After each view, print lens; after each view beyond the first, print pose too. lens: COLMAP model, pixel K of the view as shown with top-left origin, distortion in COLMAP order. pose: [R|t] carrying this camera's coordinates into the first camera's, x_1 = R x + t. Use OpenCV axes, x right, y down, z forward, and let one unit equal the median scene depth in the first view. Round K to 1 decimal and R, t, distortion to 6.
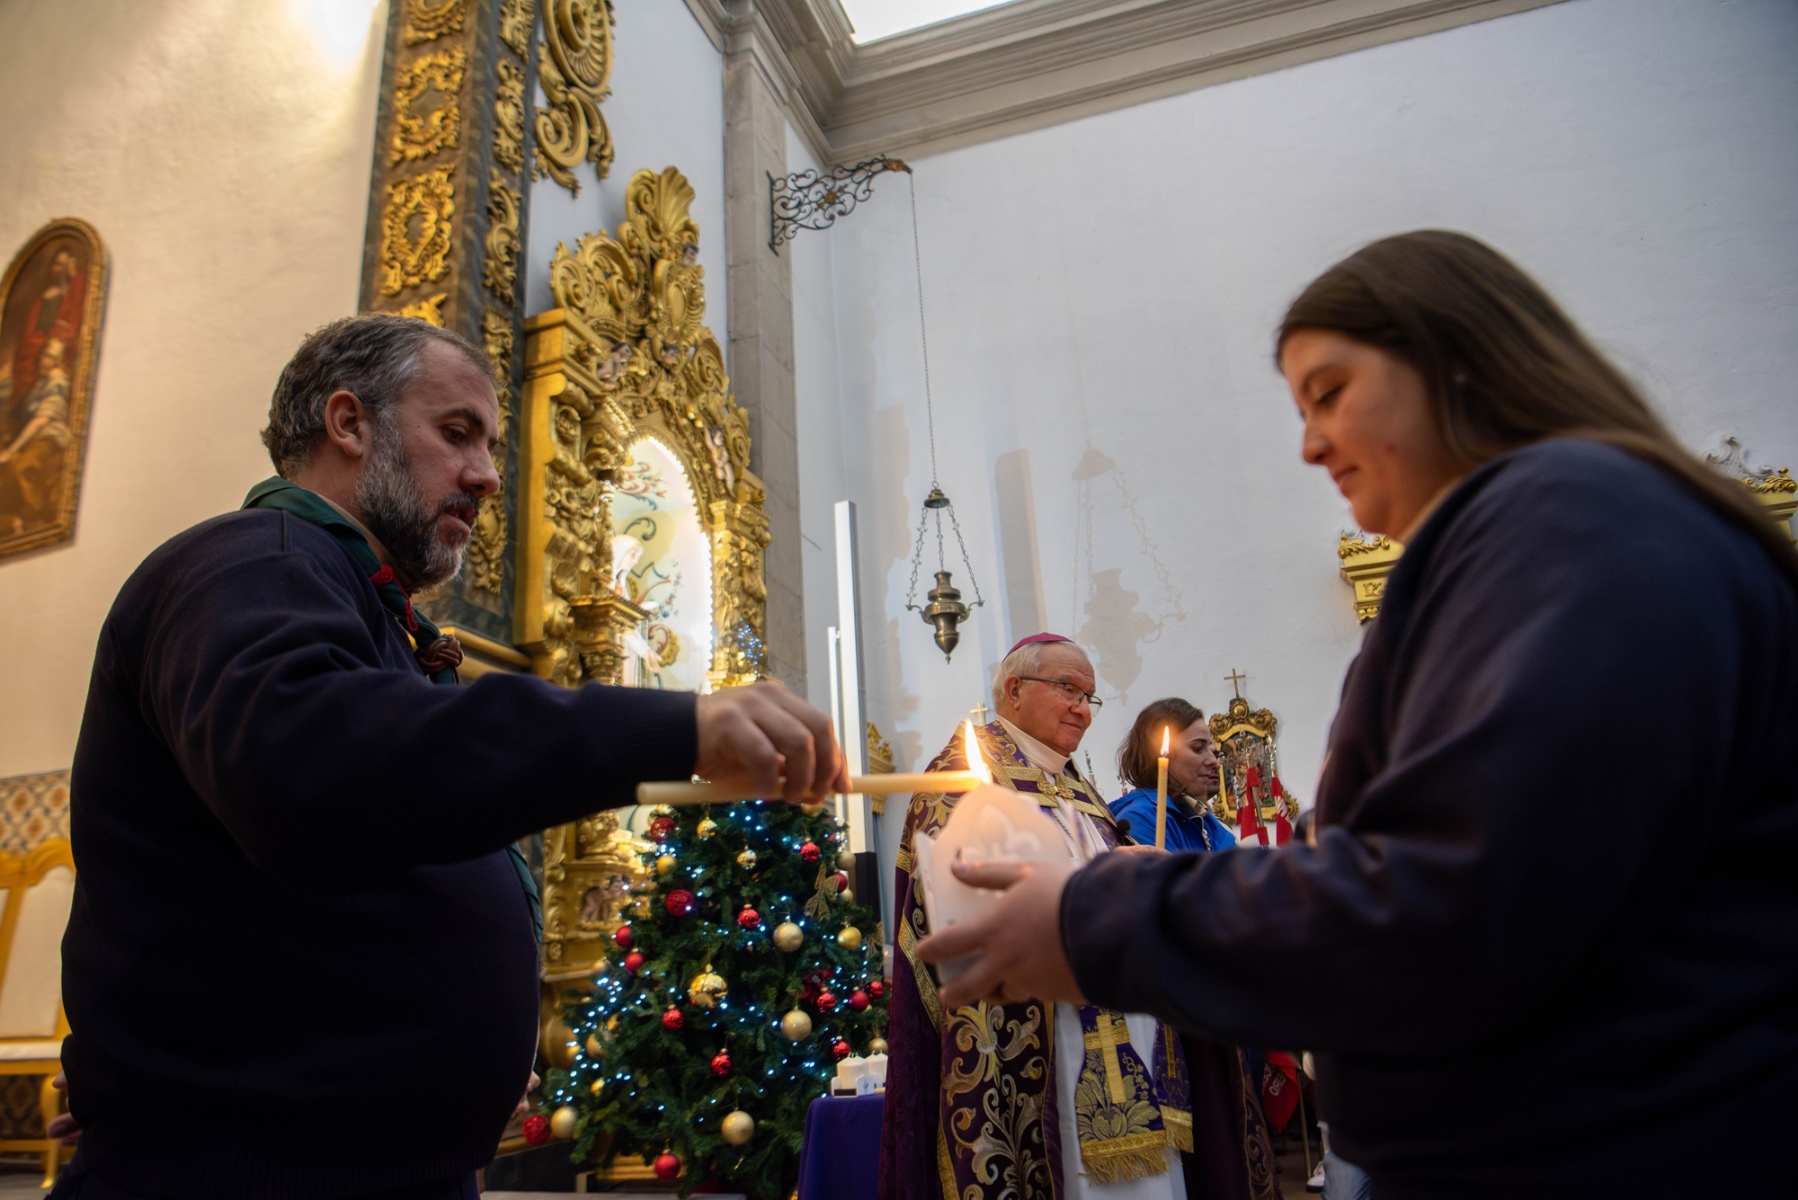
lens RADIAL K [[1232.6, 0, 864.8], [0, 1232.6, 597.9], [0, 0, 1]] dist [-0.074197, 0.015911]
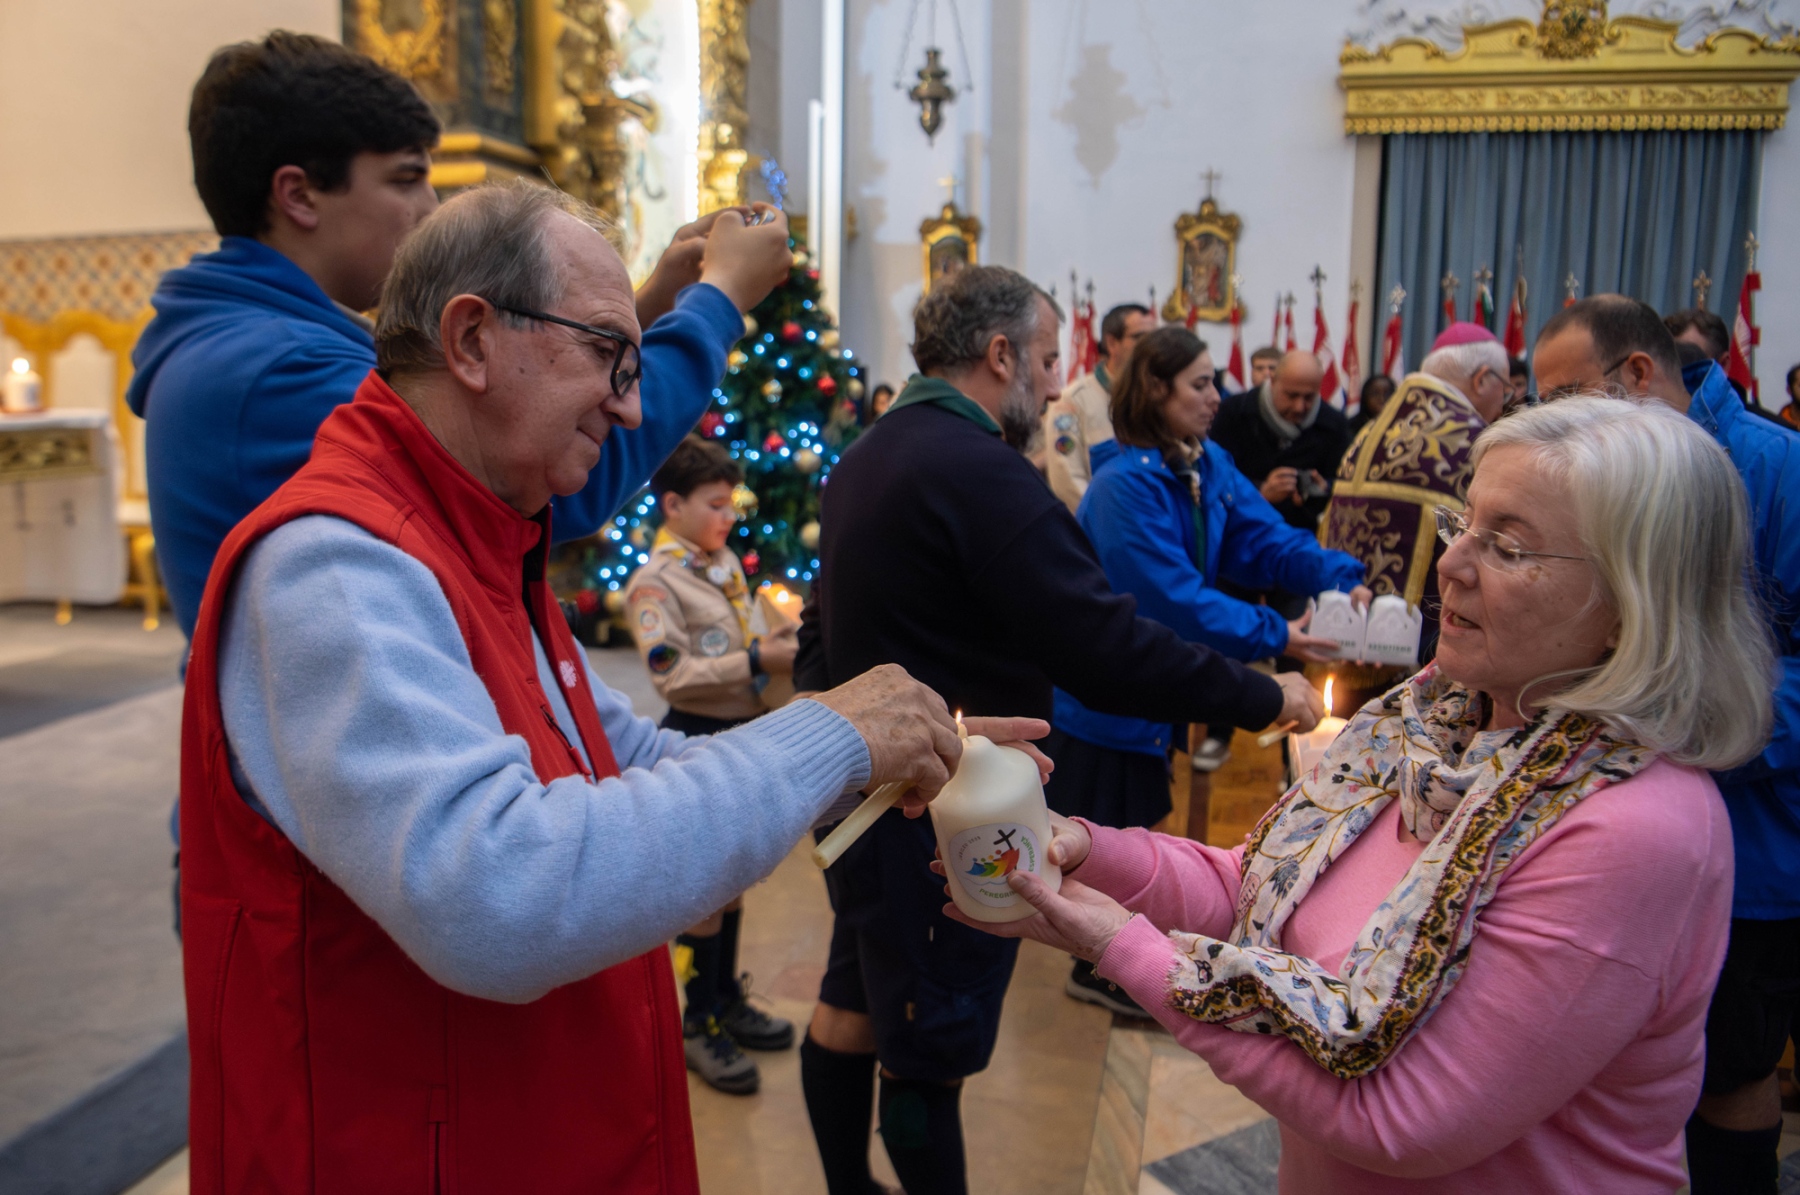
lens RADIAL K [[1340.8, 0, 841.0], [0, 1340.8, 579.3], [0, 0, 1]] dist [-0.075086, 0.014875]
pose [[0.995957, 0.051626, 0.073512, -0.081535], [-0.078820, 0.894787, 0.439482, -0.127526], [-0.043089, -0.443500, 0.895238, -0.133597]]
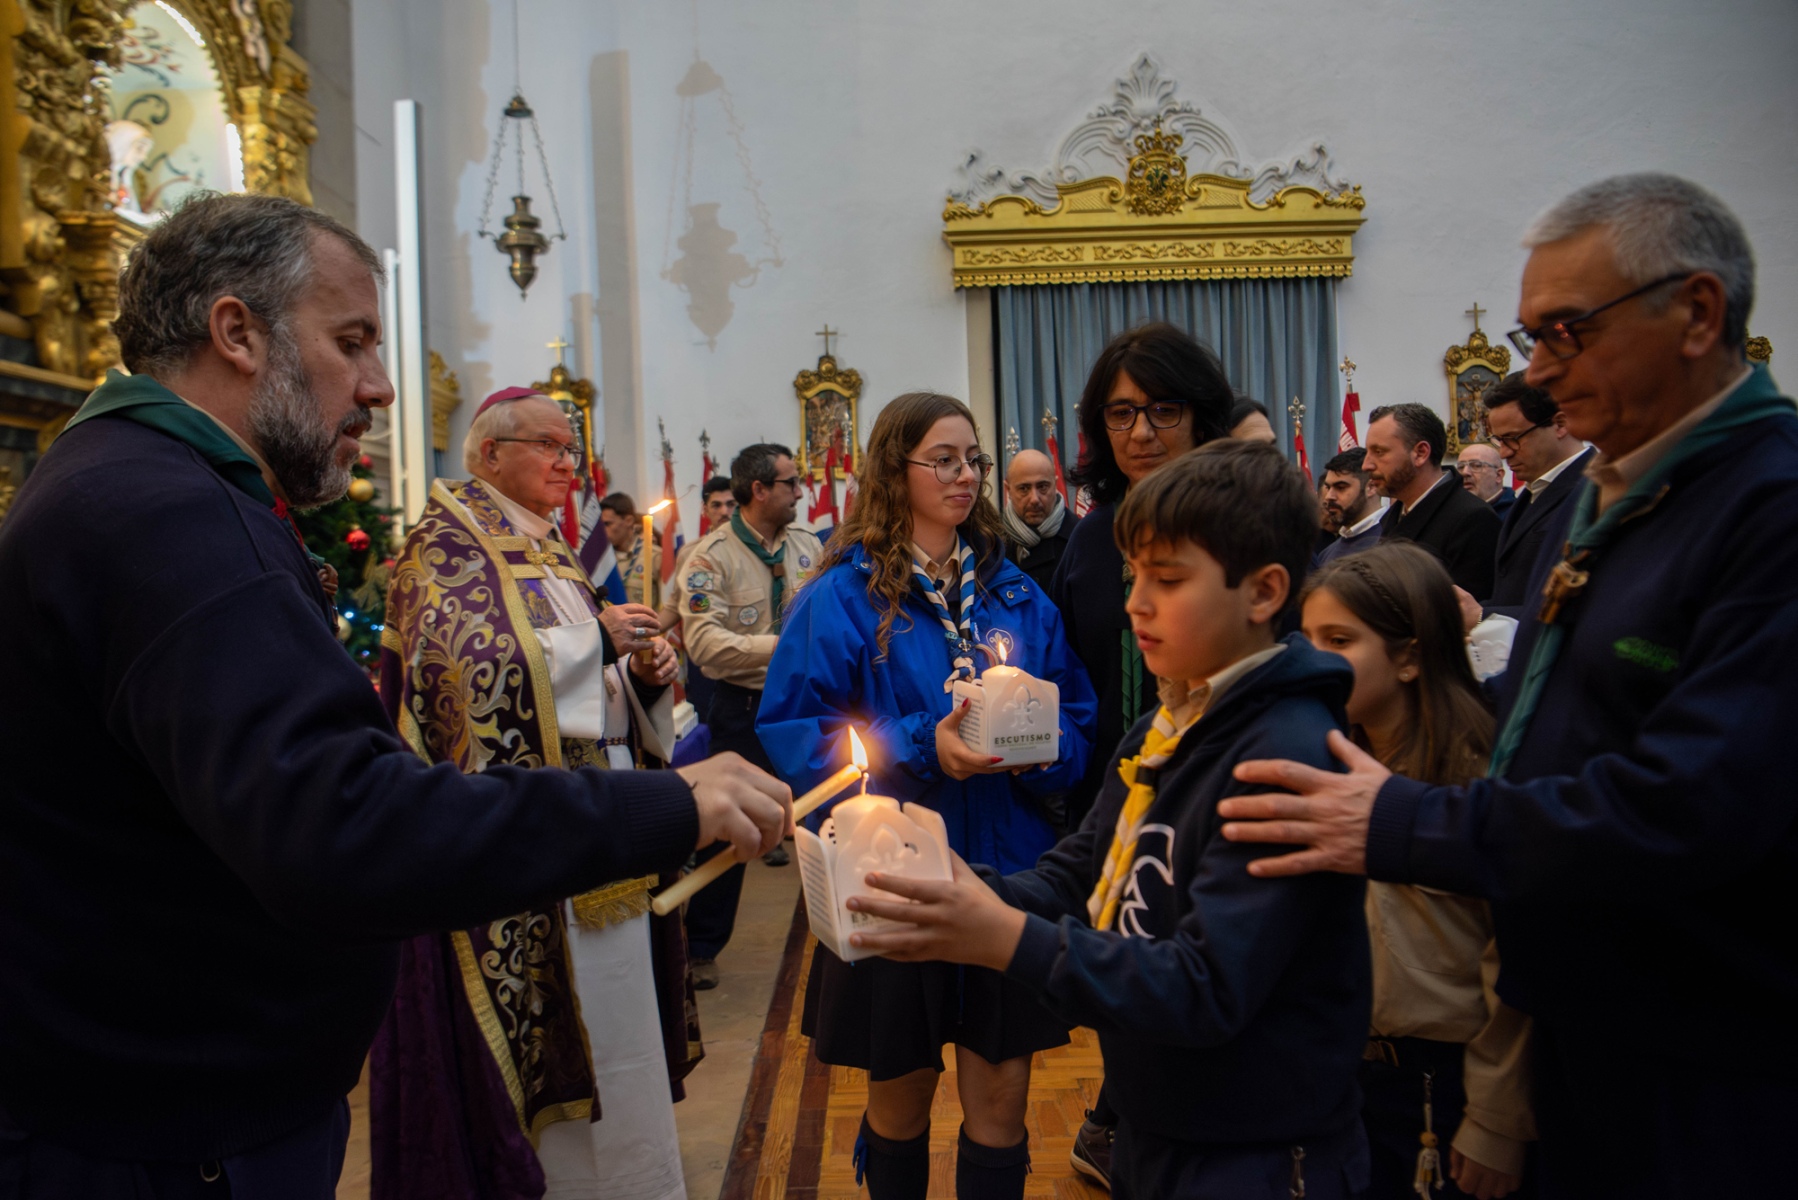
lens RADIAL K [[1313.0, 0, 870.2], [0, 1313.0, 602.4], [0, 0, 1]] dist [-0.069061, 0.025797]
pose [[0.947904, 0.011295, 0.318356, 0.008440], [-0.110775, 0.948689, 0.296173, -0.062223], [-0.298676, -0.316010, 0.900517, -0.023646]]
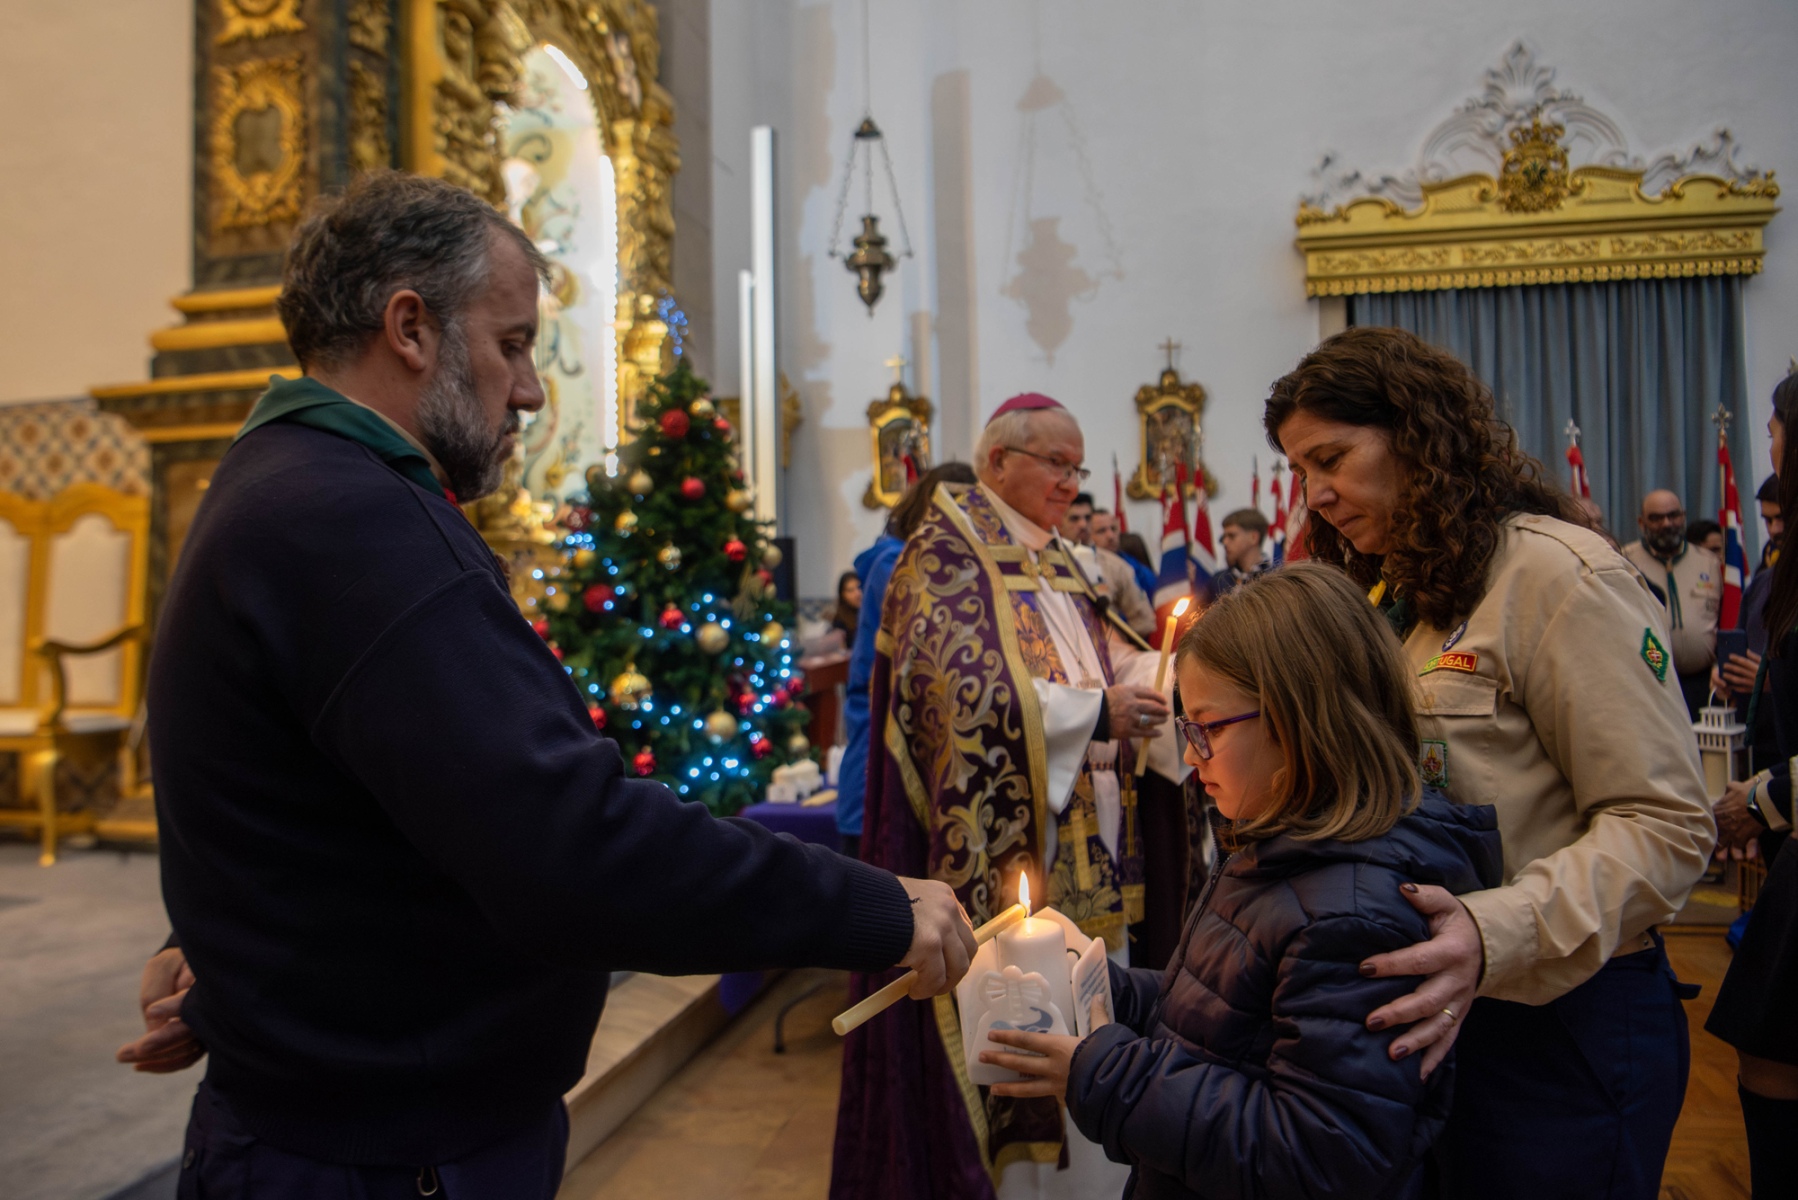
lens RADIAL K [[1319.1, 0, 864.0], [0, 1319.1, 597.5], [0, 0, 1]] dist [-0.071258, 0.011758]
pose [[0.994897, 0.035056, 0.094606, -0.029394], [-0.061919, 0.952488, 0.298215, -0.052805], [-0.079657, -0.302551, 0.949799, -0.002480]]
